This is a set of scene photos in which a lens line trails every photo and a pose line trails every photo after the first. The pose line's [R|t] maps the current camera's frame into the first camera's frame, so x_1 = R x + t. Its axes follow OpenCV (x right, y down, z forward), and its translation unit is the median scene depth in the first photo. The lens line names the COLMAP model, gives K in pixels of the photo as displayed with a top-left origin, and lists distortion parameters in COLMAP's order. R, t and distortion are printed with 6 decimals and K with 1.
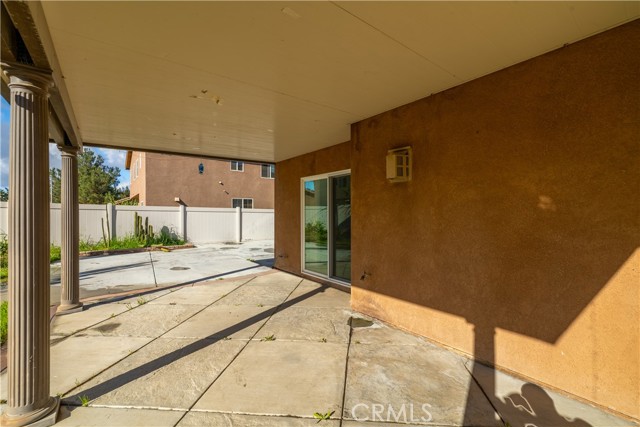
lens RADIAL K [[282.9, 0, 318.8], [0, 282.9, 213.2], [0, 0, 1]] dist [0.003026, 0.000621]
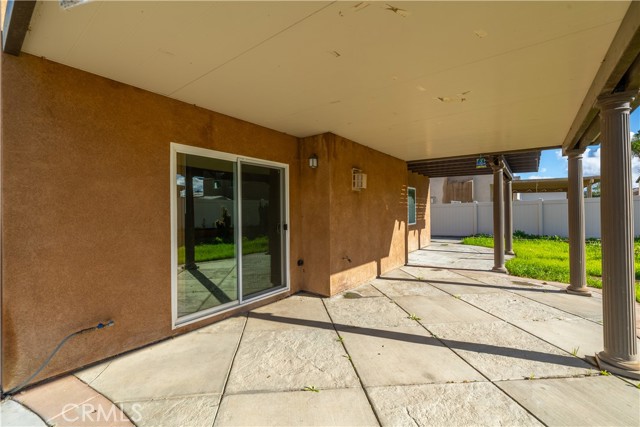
lens RADIAL K [[282.9, 0, 321.7], [0, 282.9, 212.6], [0, 0, 1]] dist [0.003026, 0.000621]
pose [[-0.280750, 0.007399, 0.959752, -0.335126], [0.015009, 0.999882, -0.003318, 0.003603], [-0.959664, 0.013473, -0.280828, 0.472660]]
